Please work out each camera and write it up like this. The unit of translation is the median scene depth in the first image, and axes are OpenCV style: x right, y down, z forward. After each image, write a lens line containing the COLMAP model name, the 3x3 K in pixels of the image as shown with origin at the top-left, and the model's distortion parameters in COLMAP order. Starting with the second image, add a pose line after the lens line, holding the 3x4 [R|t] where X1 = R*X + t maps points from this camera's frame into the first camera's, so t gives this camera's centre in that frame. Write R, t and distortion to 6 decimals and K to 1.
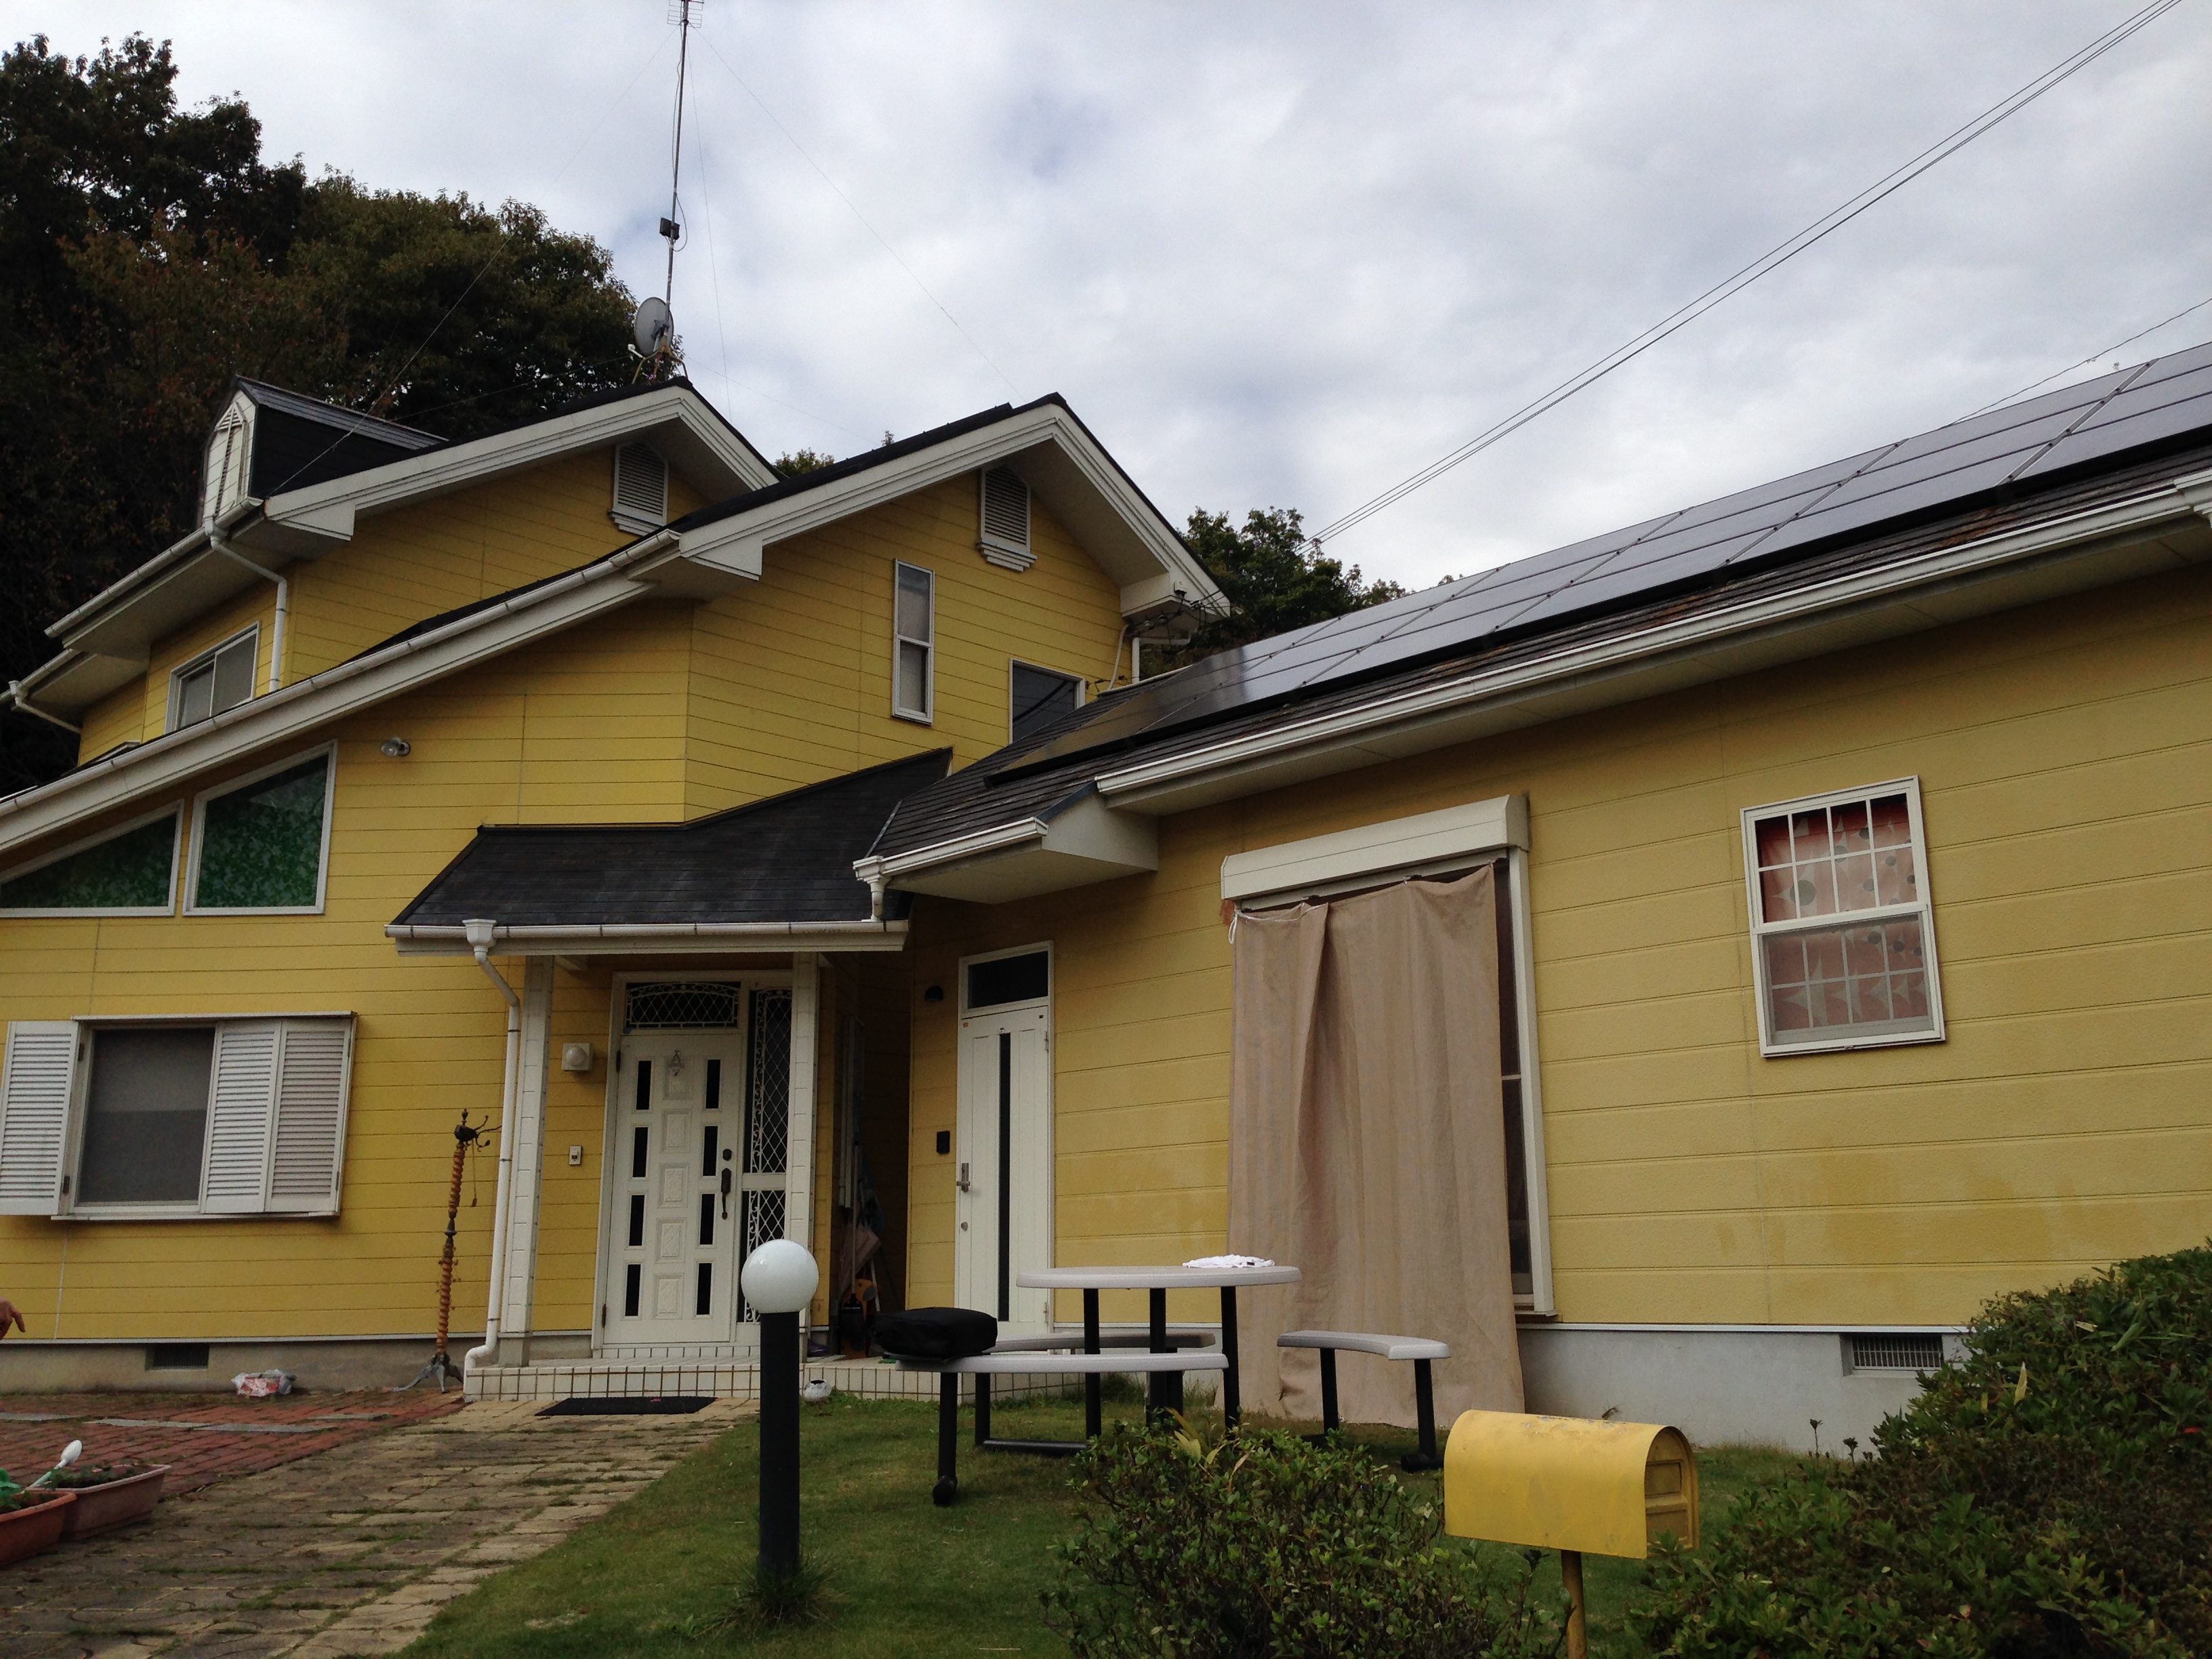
lens RADIAL K [[2074.7, 0, 1106.0], [0, 2074.7, 829.5], [0, 0, 1]] dist [0.131615, -0.235646]
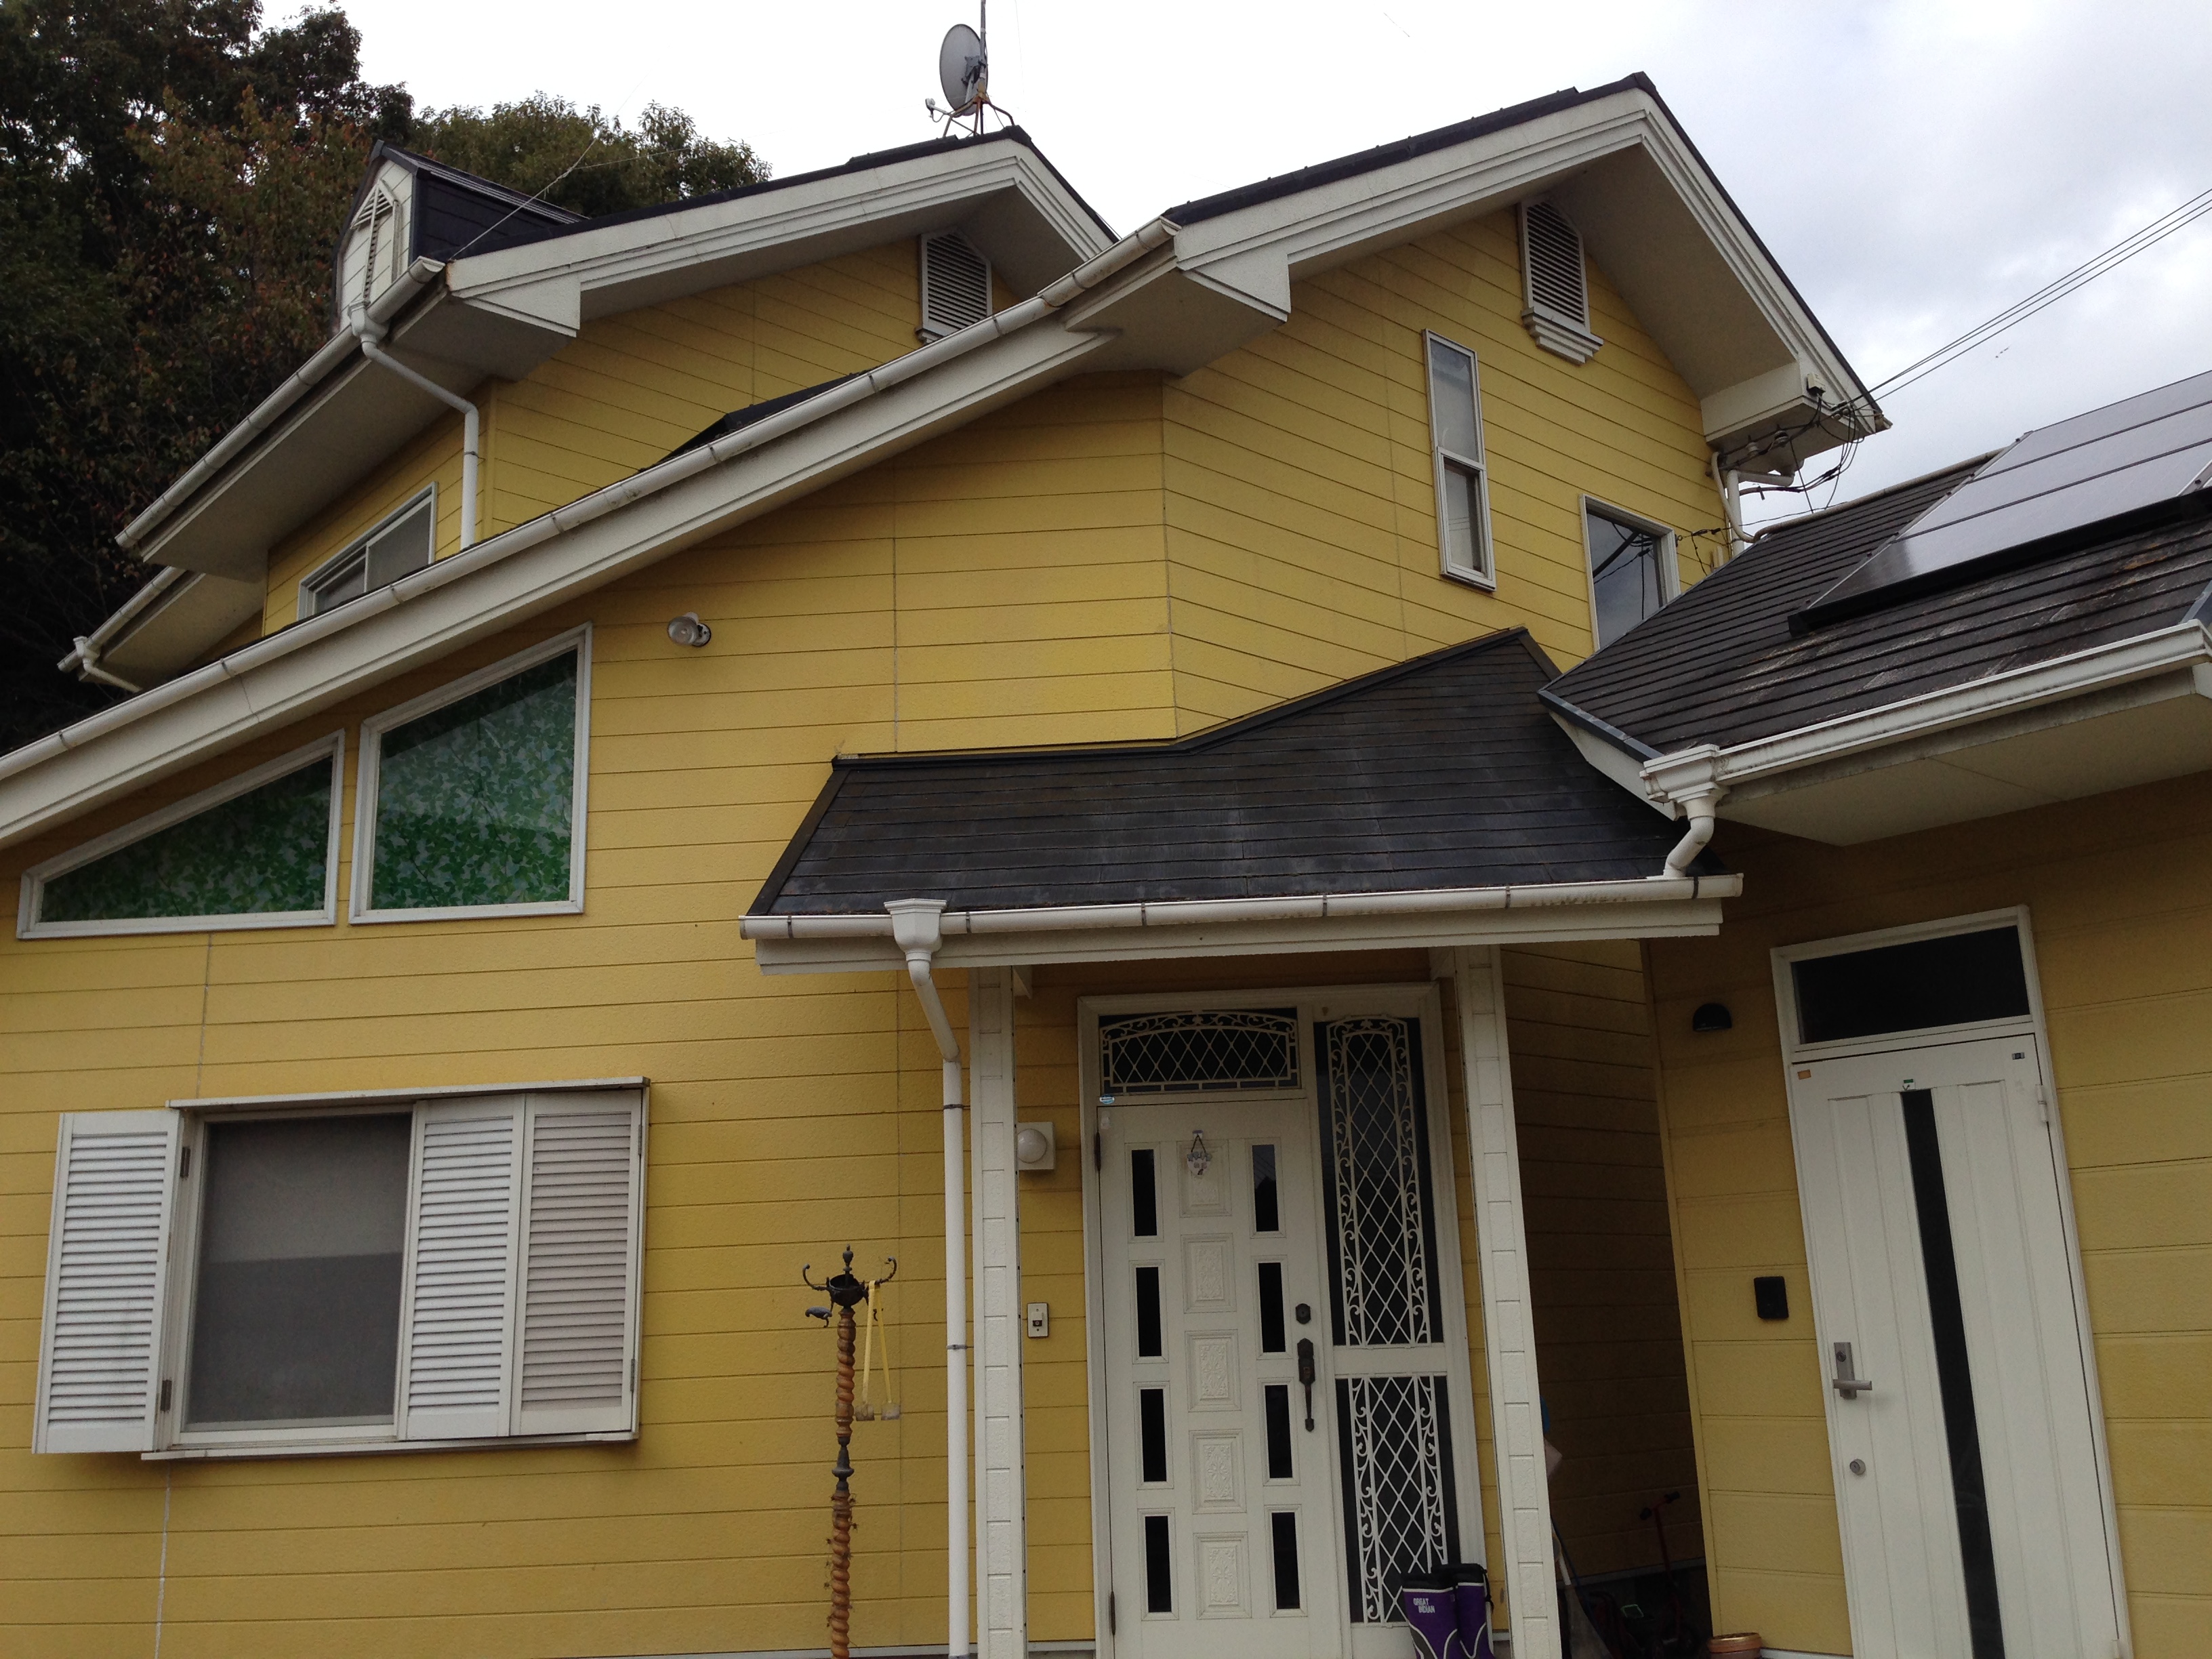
lens RADIAL K [[2061.6, 0, 1104.0], [0, 2061.6, 838.4], [0, 0, 1]] dist [0.101364, -0.159290]
pose [[0.998780, -0.034792, -0.035037, -0.207036], [0.034379, 0.999333, -0.012314, 0.031559], [0.035442, 0.011095, 0.999310, 0.427623]]
